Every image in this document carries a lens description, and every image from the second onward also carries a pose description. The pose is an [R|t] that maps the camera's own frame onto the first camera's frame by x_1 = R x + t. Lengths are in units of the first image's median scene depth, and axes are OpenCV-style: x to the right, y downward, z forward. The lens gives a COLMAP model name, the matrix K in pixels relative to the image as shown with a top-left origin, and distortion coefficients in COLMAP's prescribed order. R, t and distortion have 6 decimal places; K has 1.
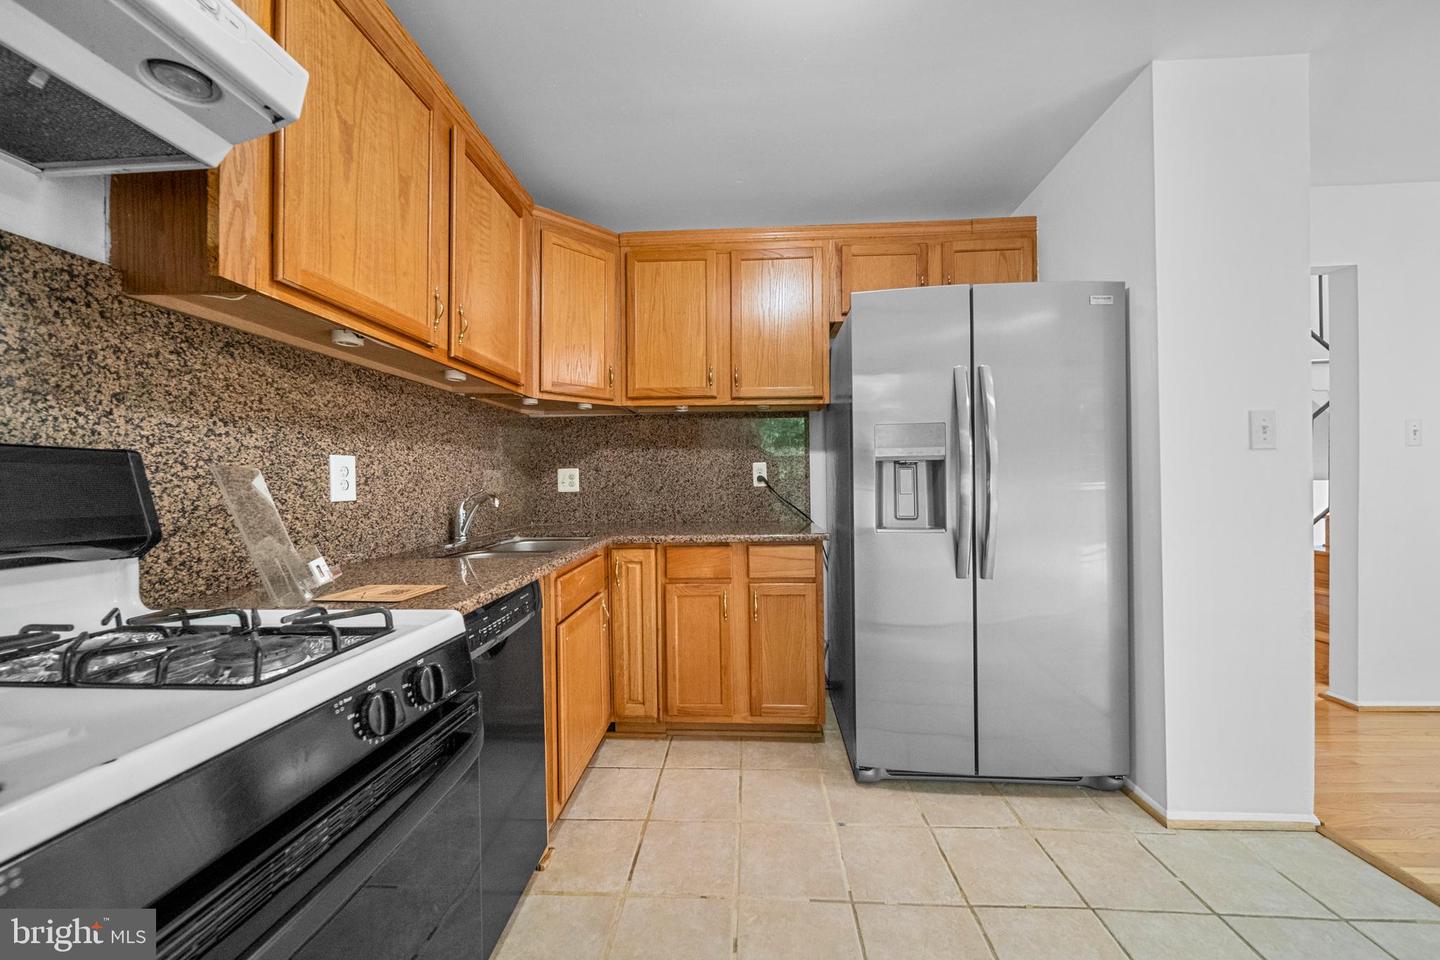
lens RADIAL K [[514.9, 0, 724.4], [0, 514.9, 481.2], [0, 0, 1]] dist [-0.000504, -0.000950]
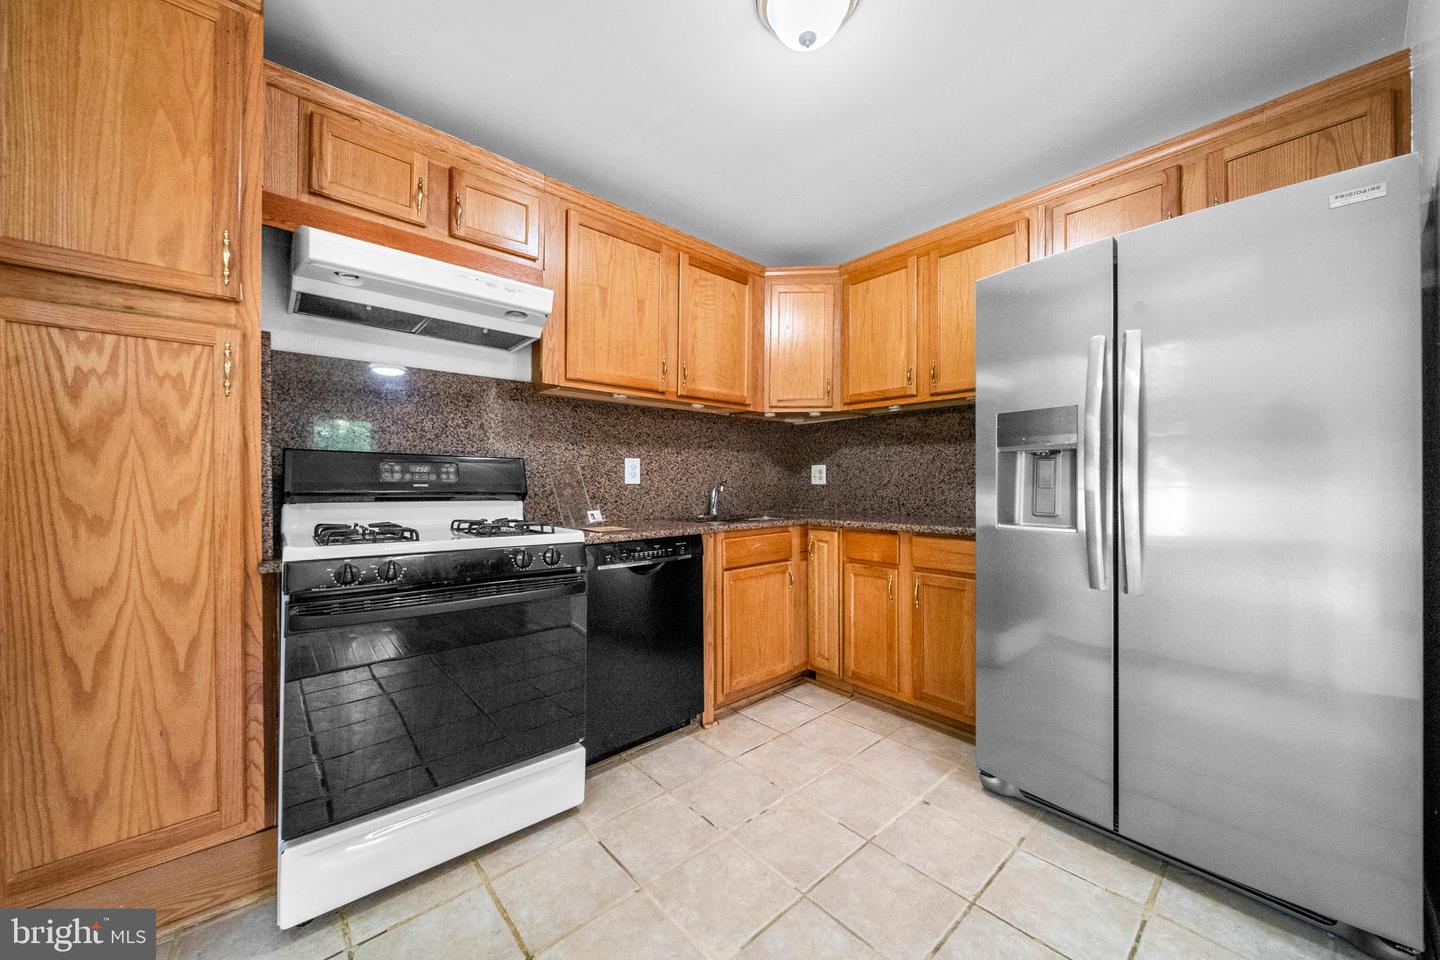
lens RADIAL K [[514.9, 0, 710.9], [0, 514.9, 477.7], [0, 0, 1]] dist [-0.000504, -0.000950]
pose [[0.694179, 0.006269, -0.719775, 0.515435], [-0.009667, 0.999953, -0.000614, 0.011073], [0.719737, 0.007384, 0.694208, -0.031188]]
